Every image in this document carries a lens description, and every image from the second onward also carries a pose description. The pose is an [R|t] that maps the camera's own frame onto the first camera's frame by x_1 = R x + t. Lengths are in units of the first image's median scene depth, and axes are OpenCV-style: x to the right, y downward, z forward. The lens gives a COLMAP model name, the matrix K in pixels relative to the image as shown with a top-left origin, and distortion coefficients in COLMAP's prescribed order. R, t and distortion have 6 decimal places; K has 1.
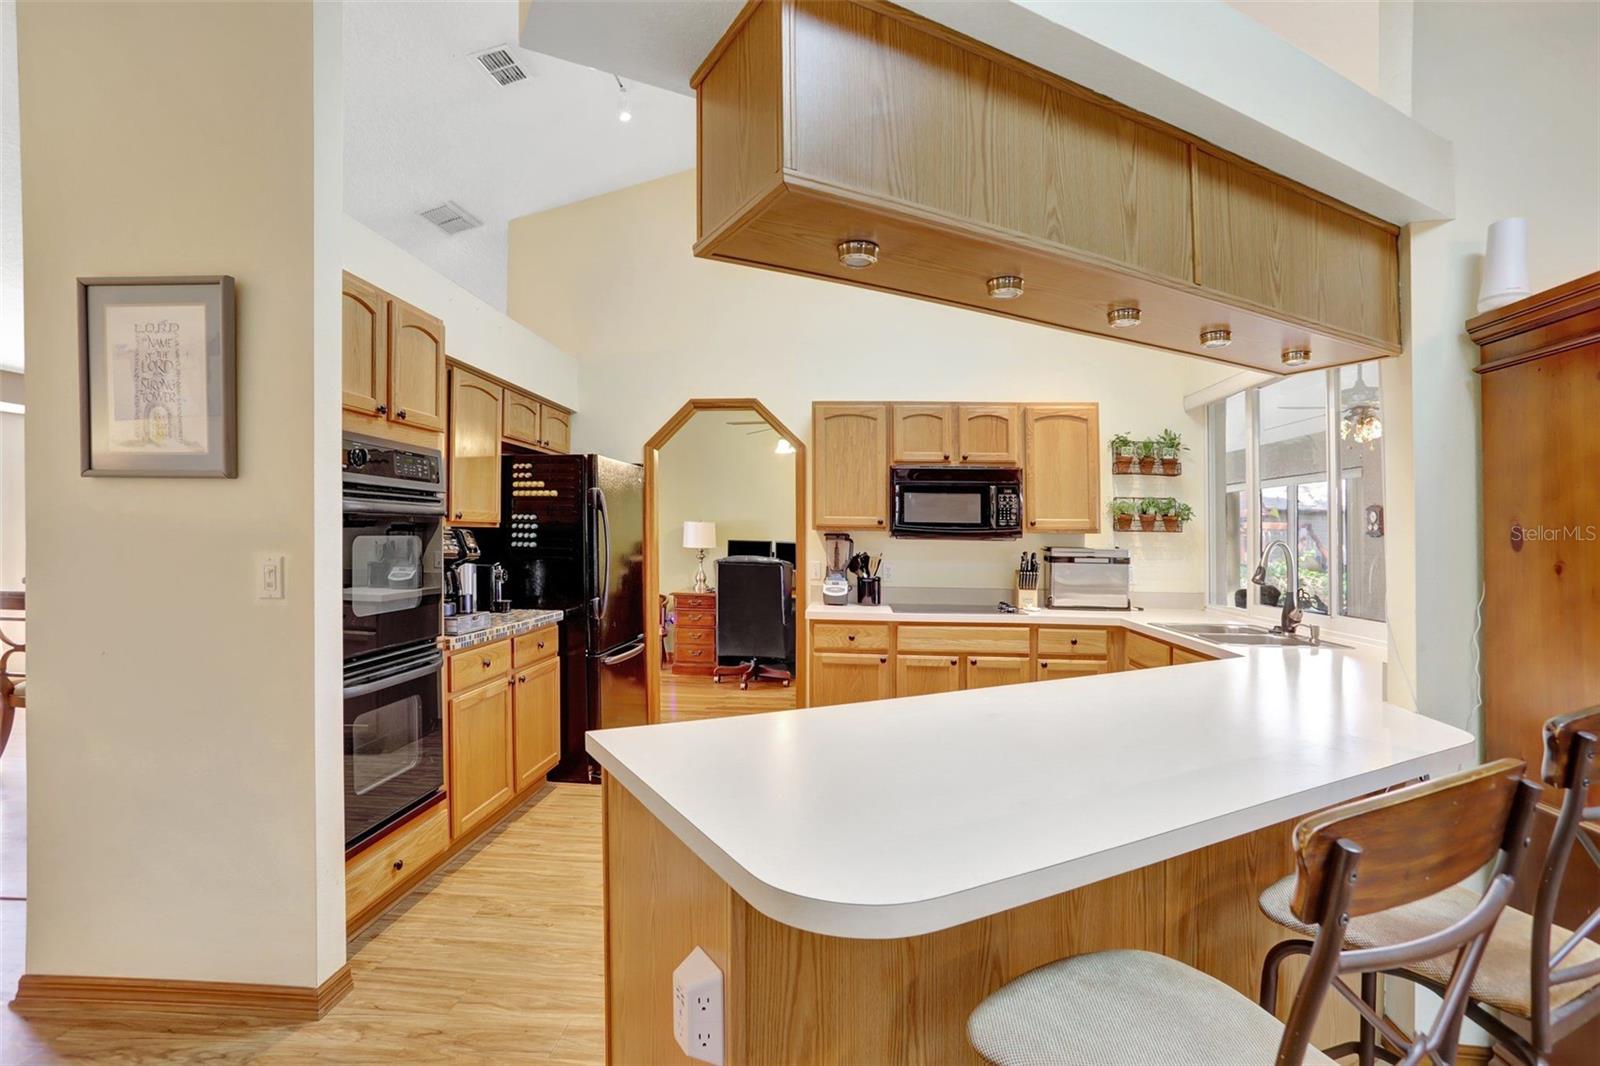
lens RADIAL K [[790.6, 0, 805.0], [0, 790.6, 569.8], [0, 0, 1]] dist [-0.057191, 0.022936]
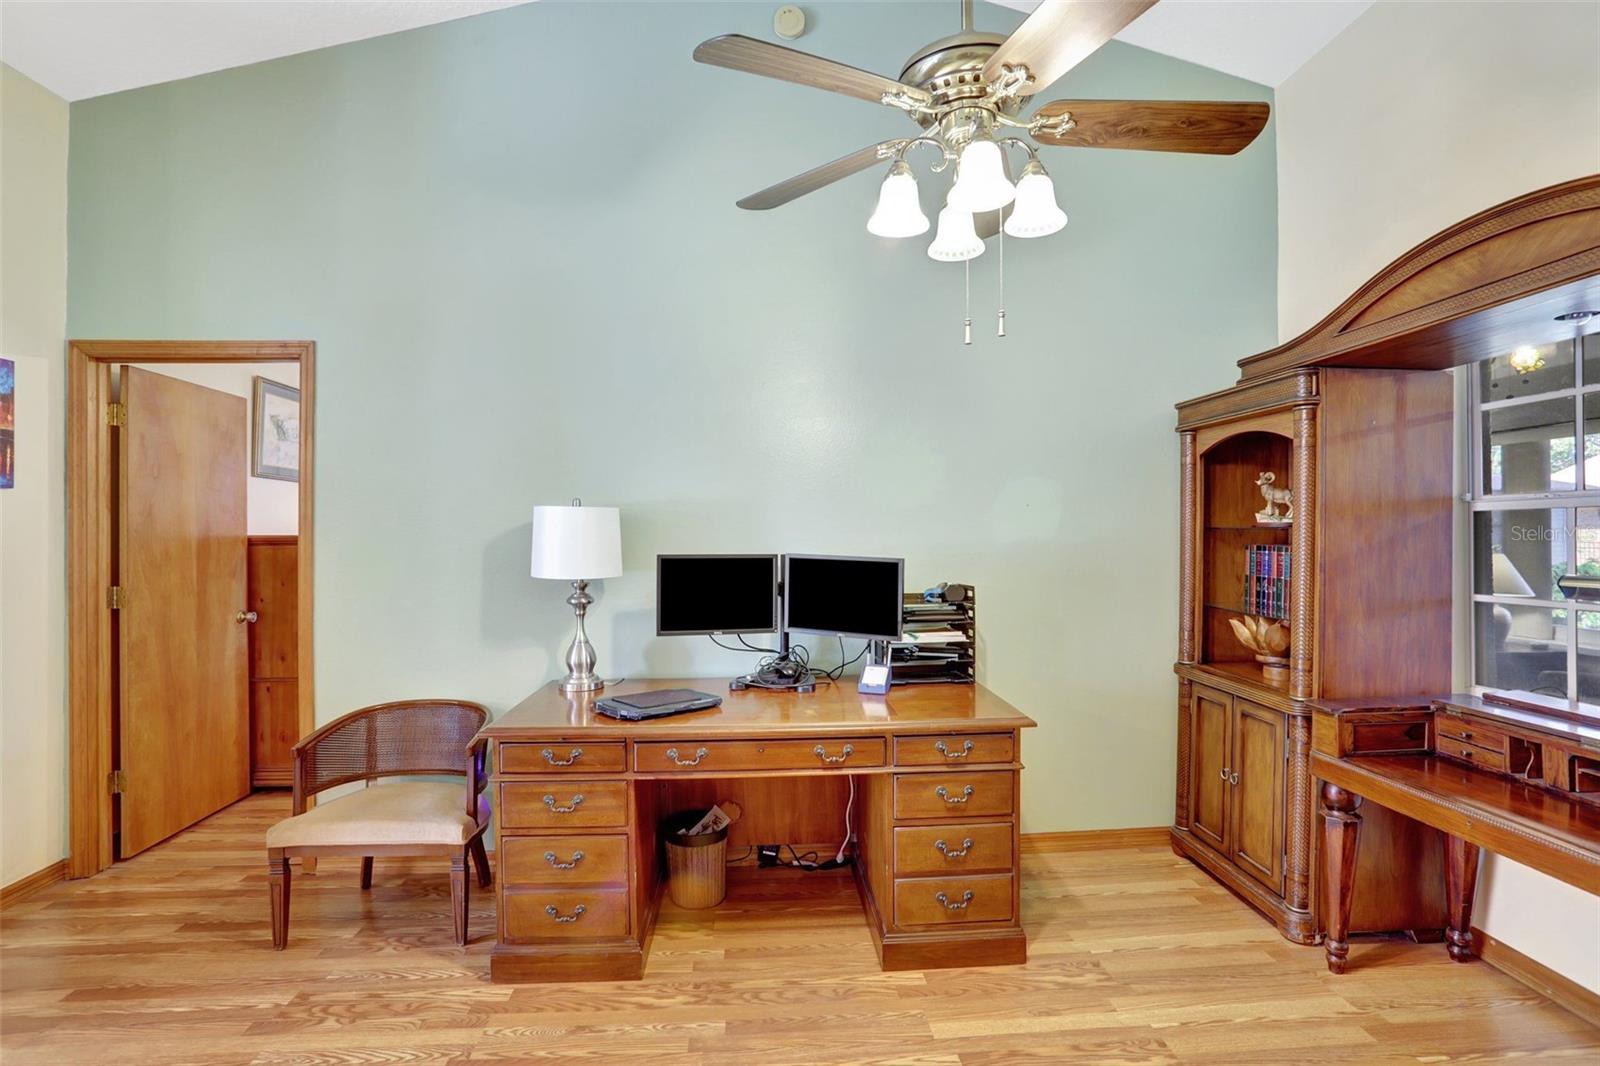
lens RADIAL K [[790.6, 0, 814.0], [0, 790.6, 517.5], [0, 0, 1]] dist [-0.057191, 0.022936]
pose [[0.988098, -0.022873, 0.152115, -0.143207], [0.032273, 0.997699, -0.059617, -0.055062], [-0.150401, 0.063817, 0.986563, 1.123404]]
